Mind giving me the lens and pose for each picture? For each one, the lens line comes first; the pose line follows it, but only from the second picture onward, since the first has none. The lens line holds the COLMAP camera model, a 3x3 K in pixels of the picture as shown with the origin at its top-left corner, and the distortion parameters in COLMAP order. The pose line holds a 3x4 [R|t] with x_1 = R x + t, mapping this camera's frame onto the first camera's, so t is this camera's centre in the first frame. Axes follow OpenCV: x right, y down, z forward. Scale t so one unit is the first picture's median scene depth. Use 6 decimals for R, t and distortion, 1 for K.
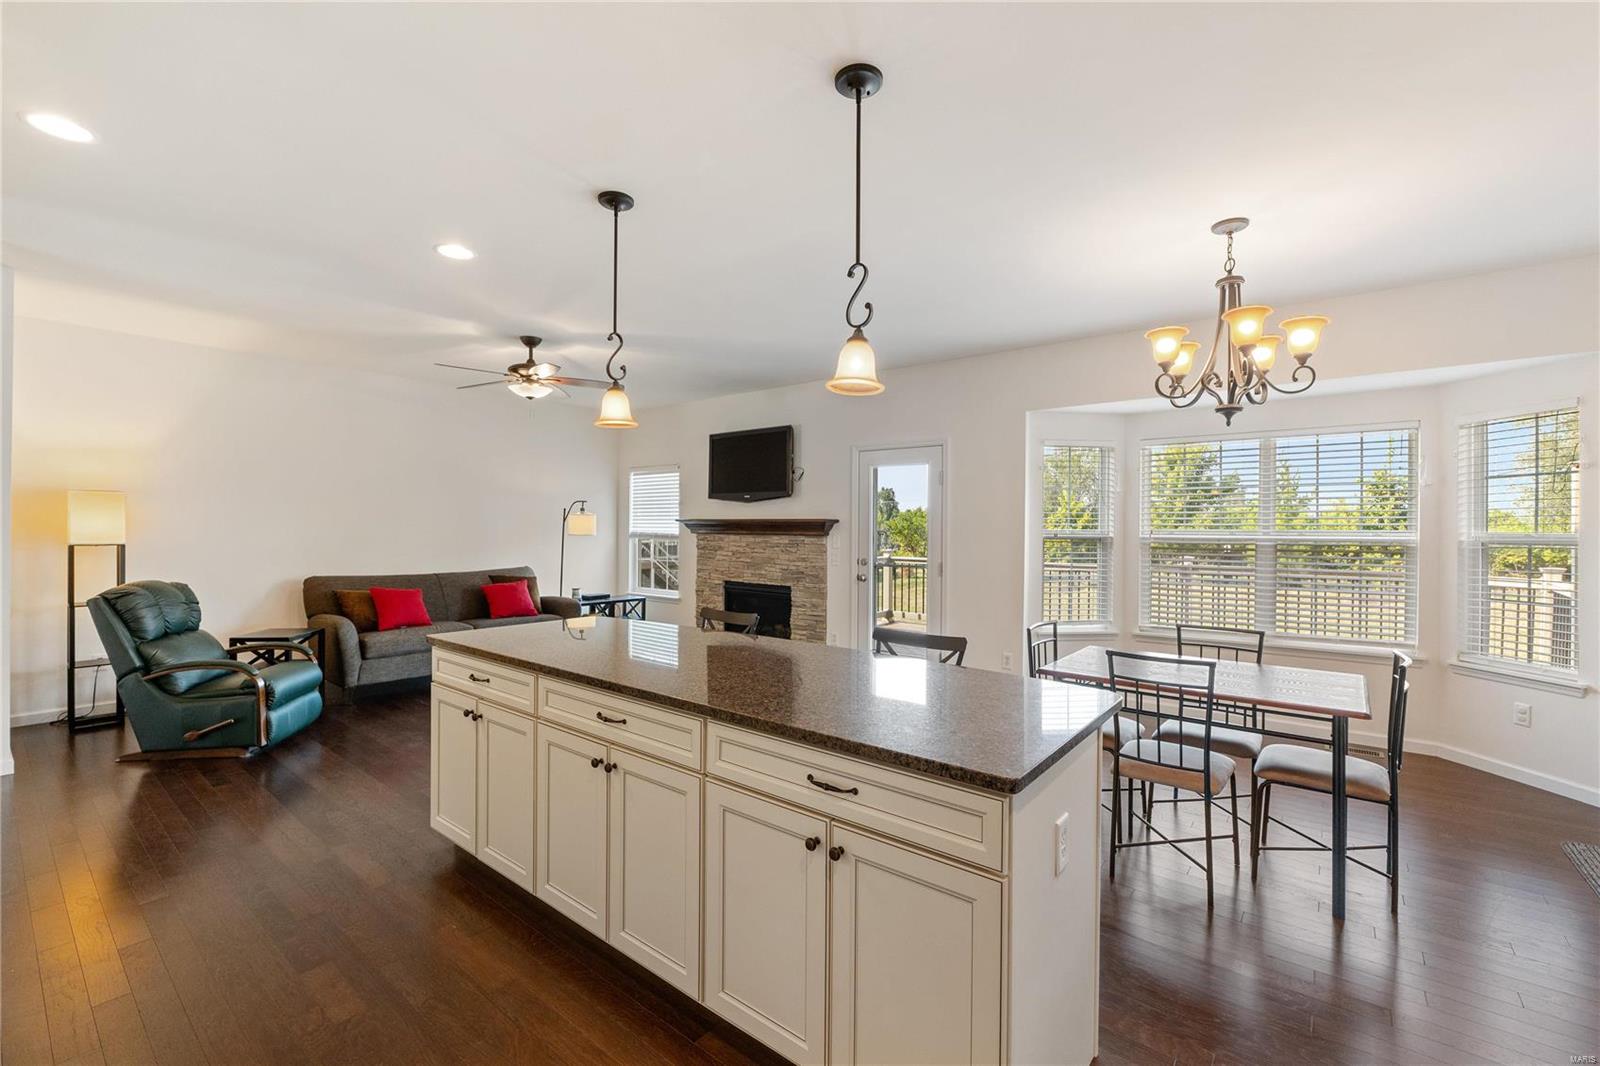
lens RADIAL K [[671.3, 0, 804.6], [0, 671.3, 530.1], [0, 0, 1]] dist [-0.006496, -0.001036]
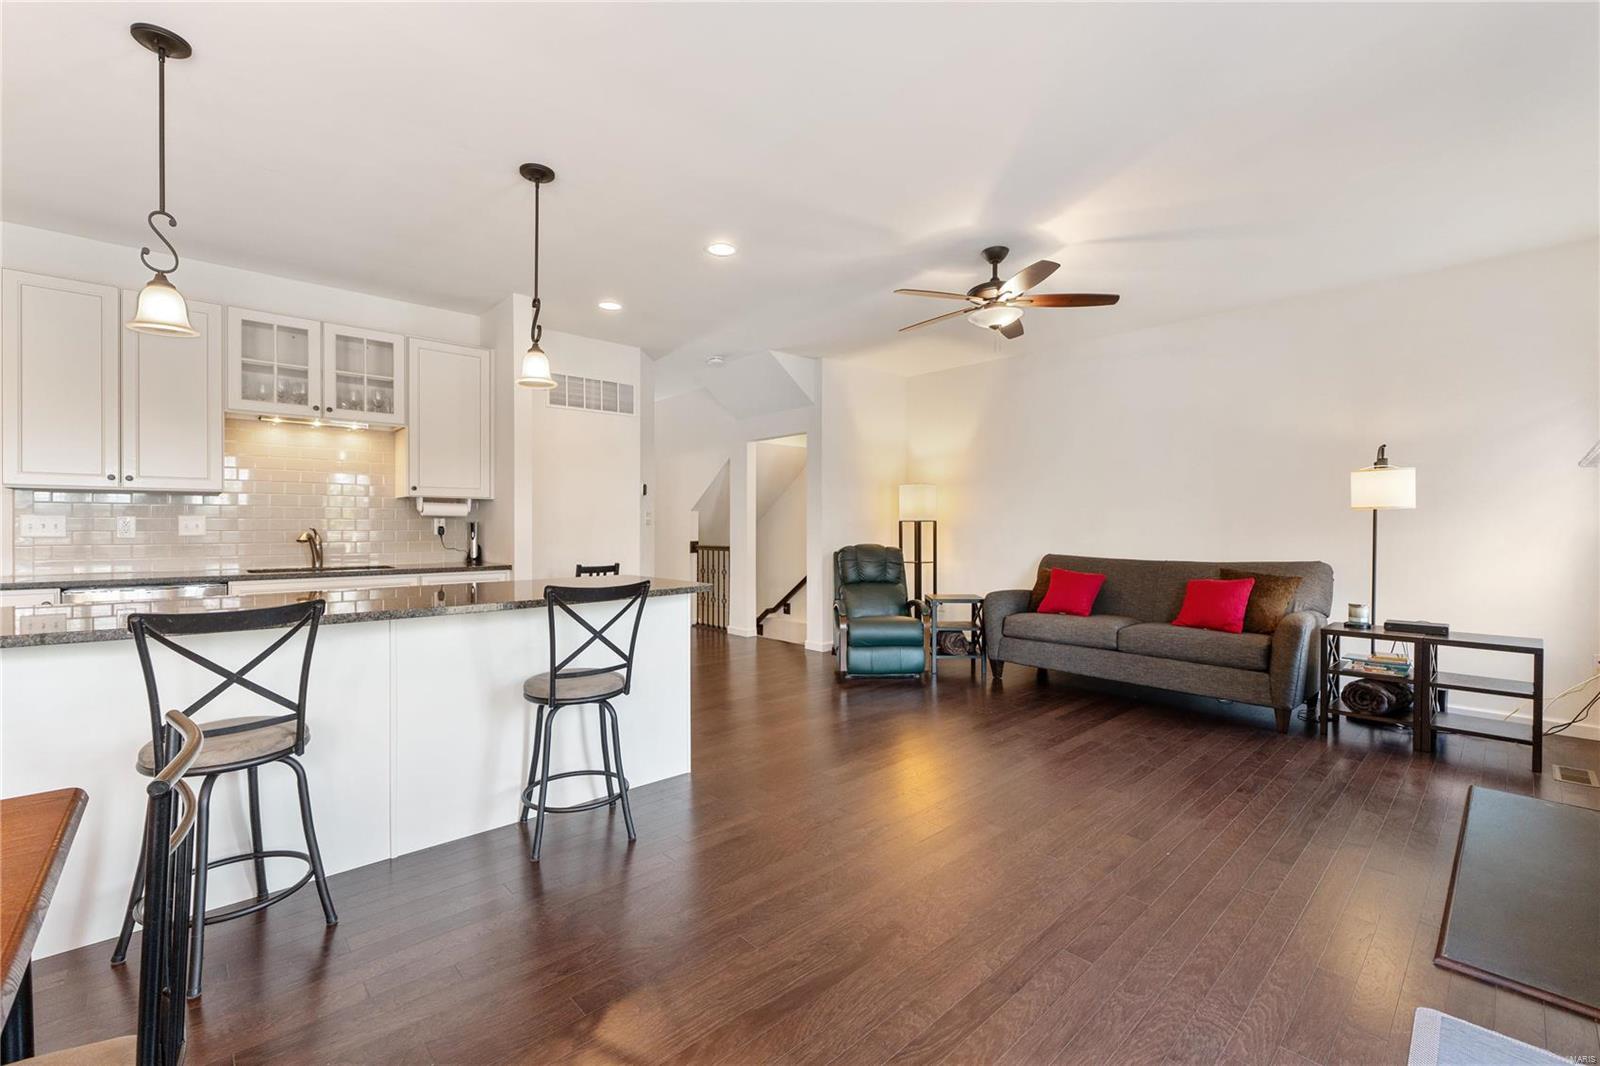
lens RADIAL K [[671.3, 0, 799.8], [0, 671.3, 531.0], [0, 0, 1]] dist [-0.006496, -0.001036]
pose [[-0.151560, -0.000522, -0.988448, 0.350308], [-0.004809, 0.999988, 0.000209, 0.035469], [0.988436, 0.004785, -0.151561, 0.789370]]
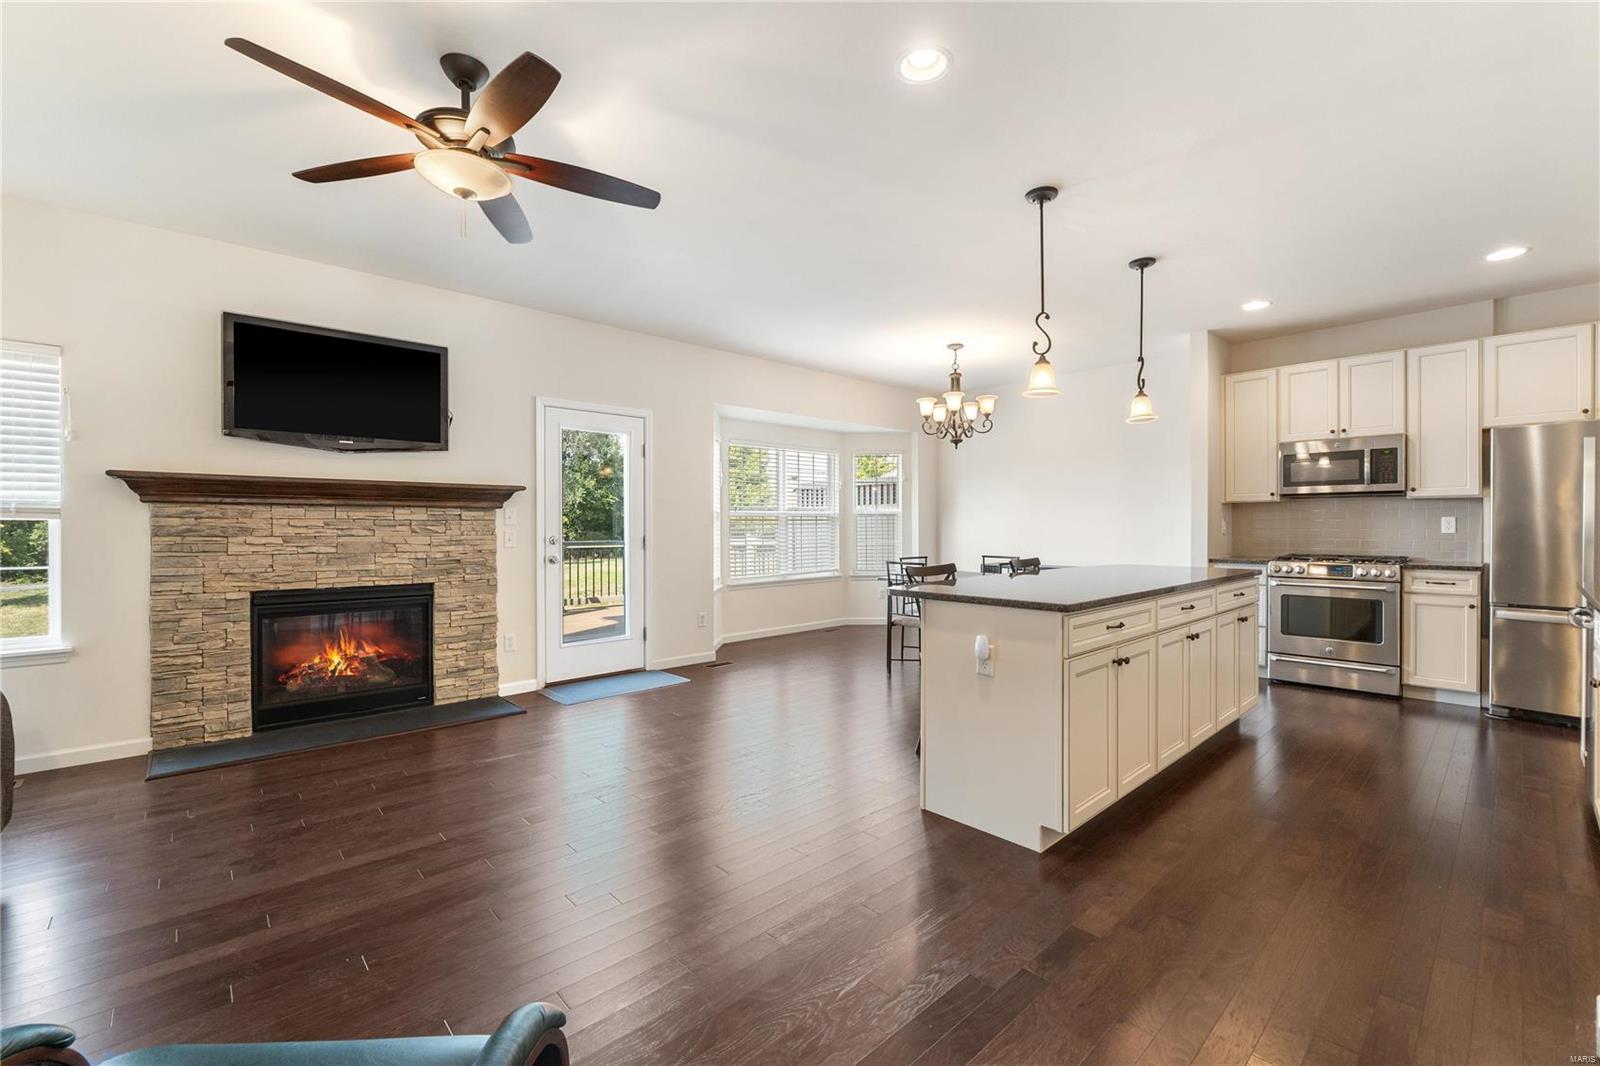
lens RADIAL K [[671.3, 0, 798.9], [0, 671.3, 529.4], [0, 0, 1]] dist [-0.006496, -0.001036]
pose [[0.157367, -0.014575, 0.987433, -0.737975], [0.005690, 0.999888, 0.013852, 0.026343], [-0.987524, 0.003439, 0.157432, 0.617428]]
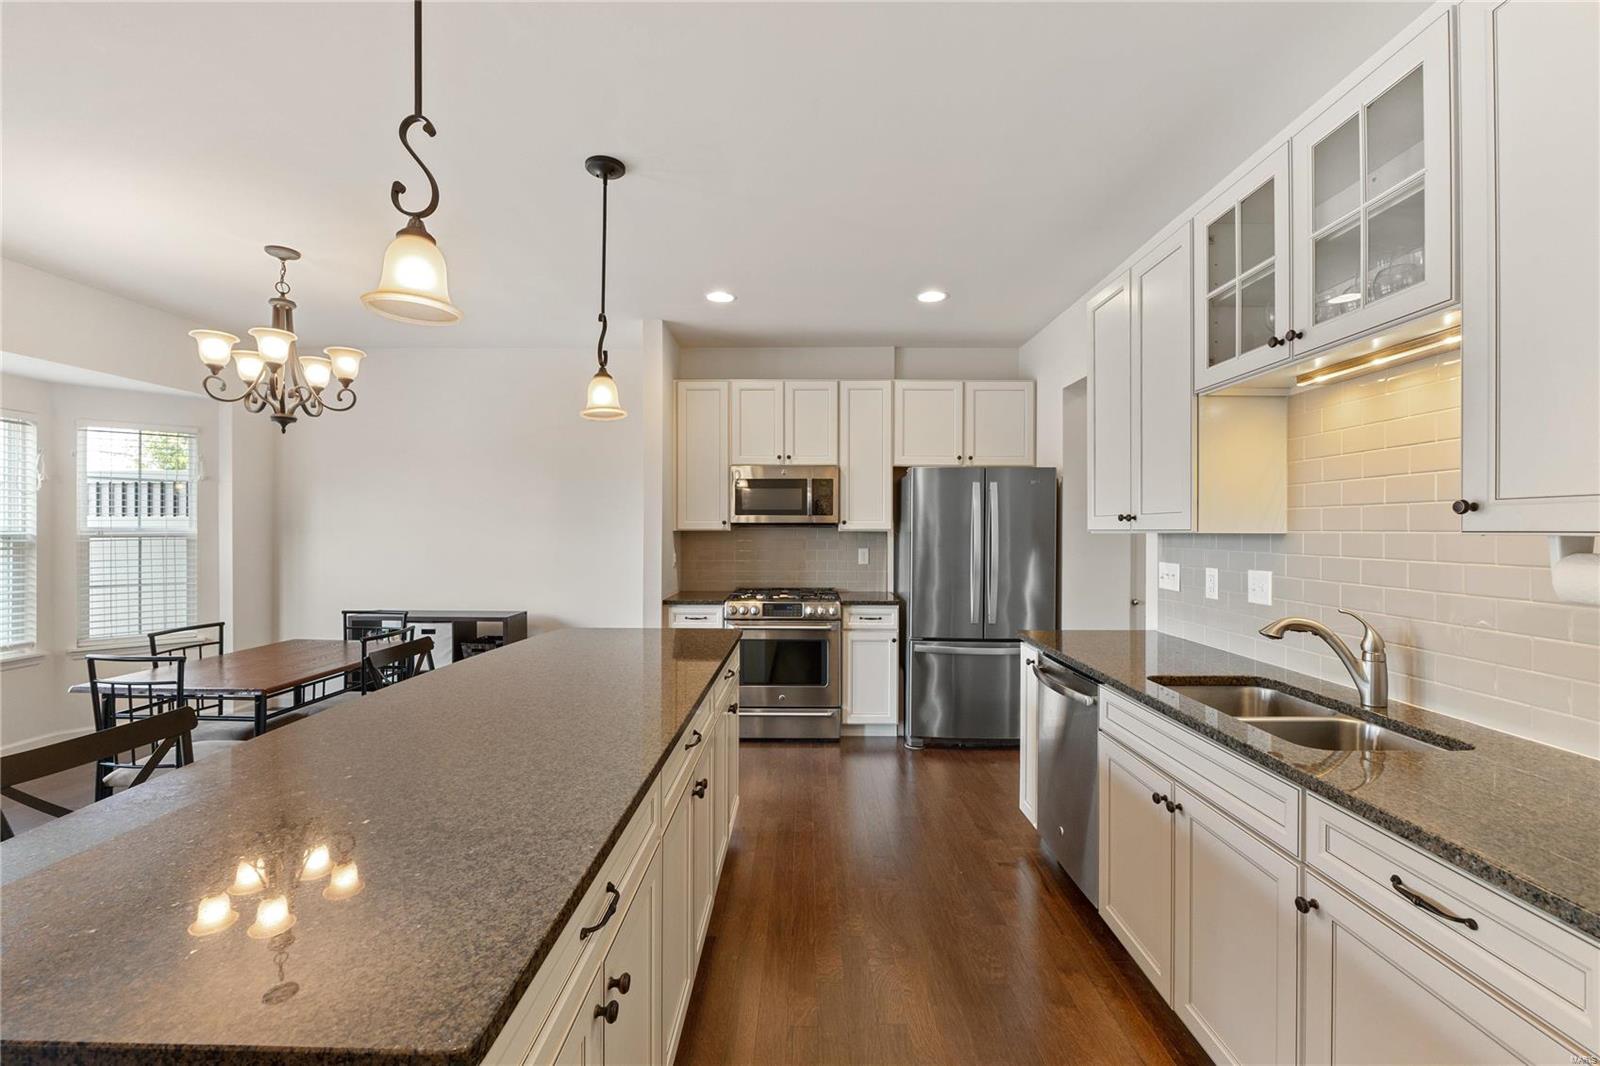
lens RADIAL K [[671.3, 0, 803.9], [0, 671.3, 530.5], [0, 0, 1]] dist [-0.006496, -0.001036]
pose [[-0.615652, -0.011414, 0.787936, -0.409044], [-0.006091, 0.999934, 0.009725, -0.006131], [-0.787995, 0.001188, -0.615681, 0.539375]]
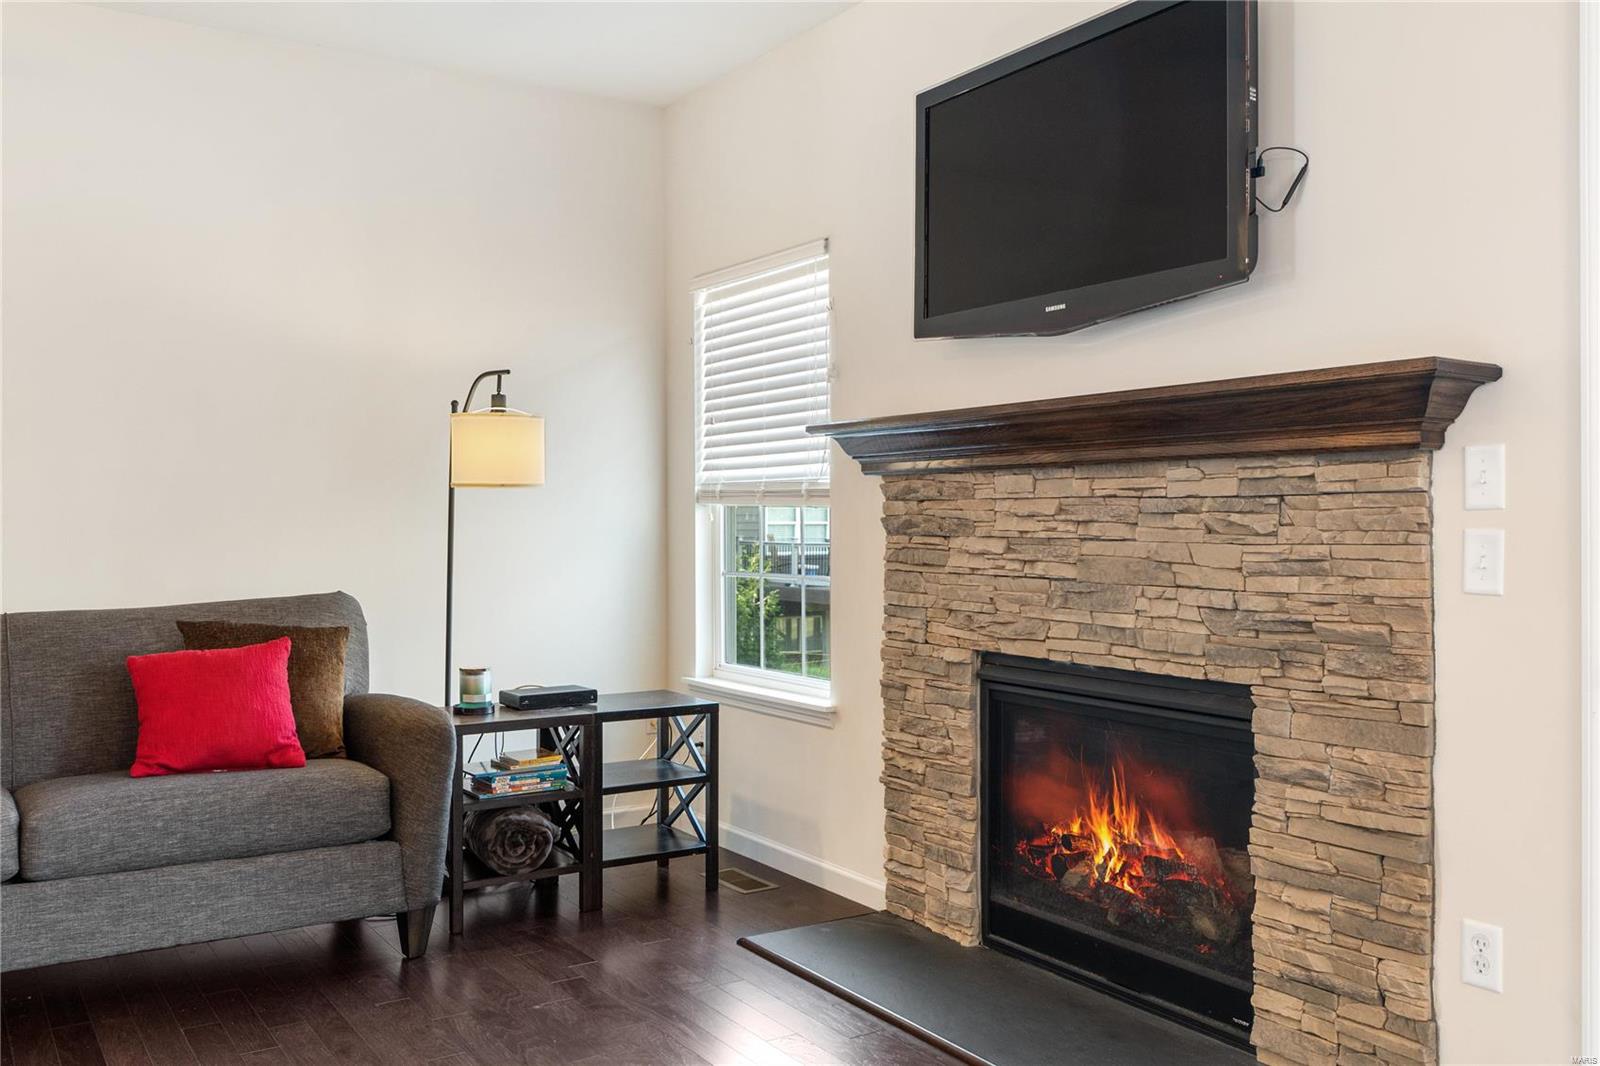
lens RADIAL K [[1376.8, 0, 797.0], [0, 1376.8, 526.7], [0, 0, 1]] dist [0.005173, -0.000960]
pose [[0.946358, -0.010569, -0.322948, -0.017432], [0.011038, 0.999939, -0.000379, 0.034123], [0.322933, -0.003206, 0.946417, 0.604843]]
